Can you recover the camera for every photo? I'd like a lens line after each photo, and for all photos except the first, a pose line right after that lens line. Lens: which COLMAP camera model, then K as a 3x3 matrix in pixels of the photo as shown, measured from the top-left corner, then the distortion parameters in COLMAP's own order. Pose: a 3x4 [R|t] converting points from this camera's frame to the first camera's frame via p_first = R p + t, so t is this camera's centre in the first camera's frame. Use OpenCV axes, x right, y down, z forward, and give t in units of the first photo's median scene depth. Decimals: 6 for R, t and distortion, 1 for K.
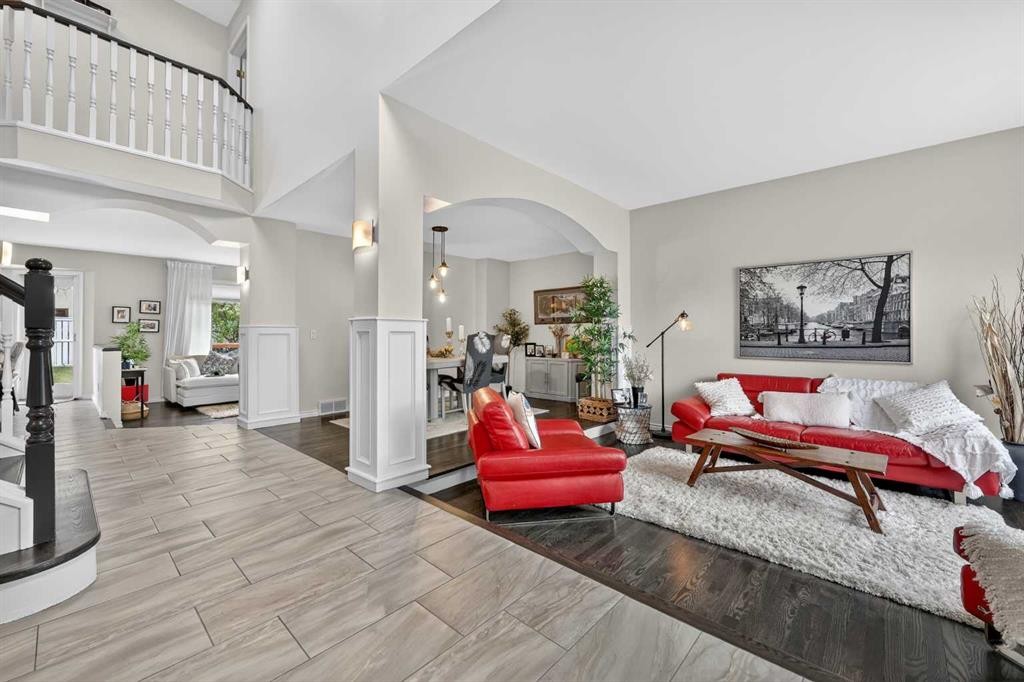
lens RADIAL K [[410.2, 0, 514.8], [0, 410.2, 332.4], [0, 0, 1]] dist [-0.005246, 0.000344]
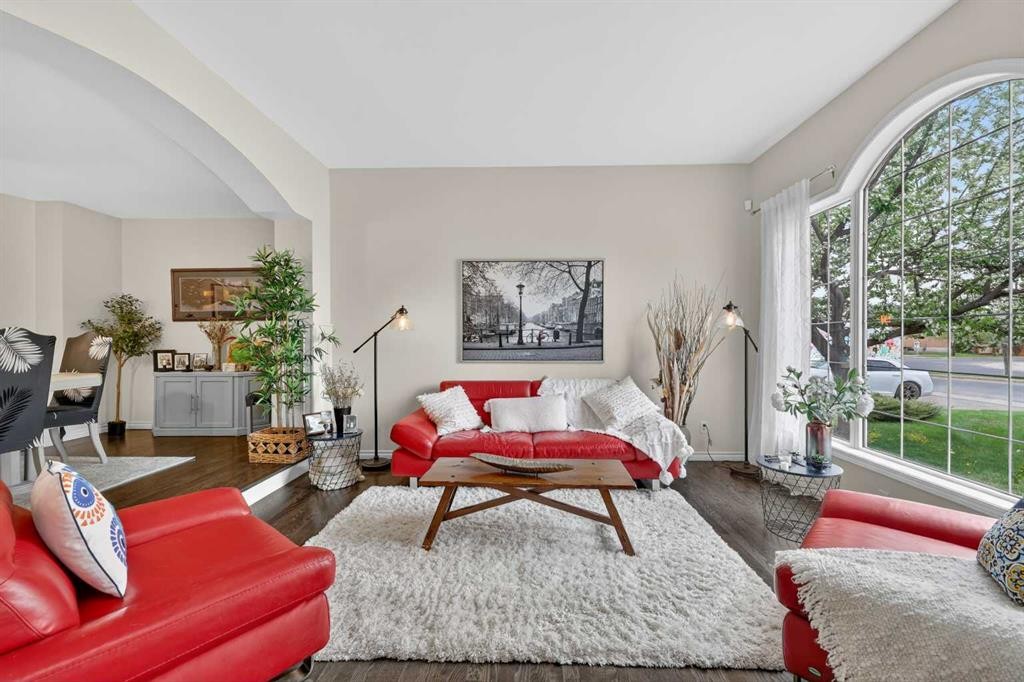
lens RADIAL K [[410.2, 0, 513.2], [0, 410.2, 341.3], [0, 0, 1]] dist [-0.005246, 0.000344]
pose [[0.760837, -0.005938, 0.648916, 0.067248], [-0.000810, 0.999949, 0.010100, 0.009385], [-0.648943, -0.008210, 0.760793, 0.286124]]
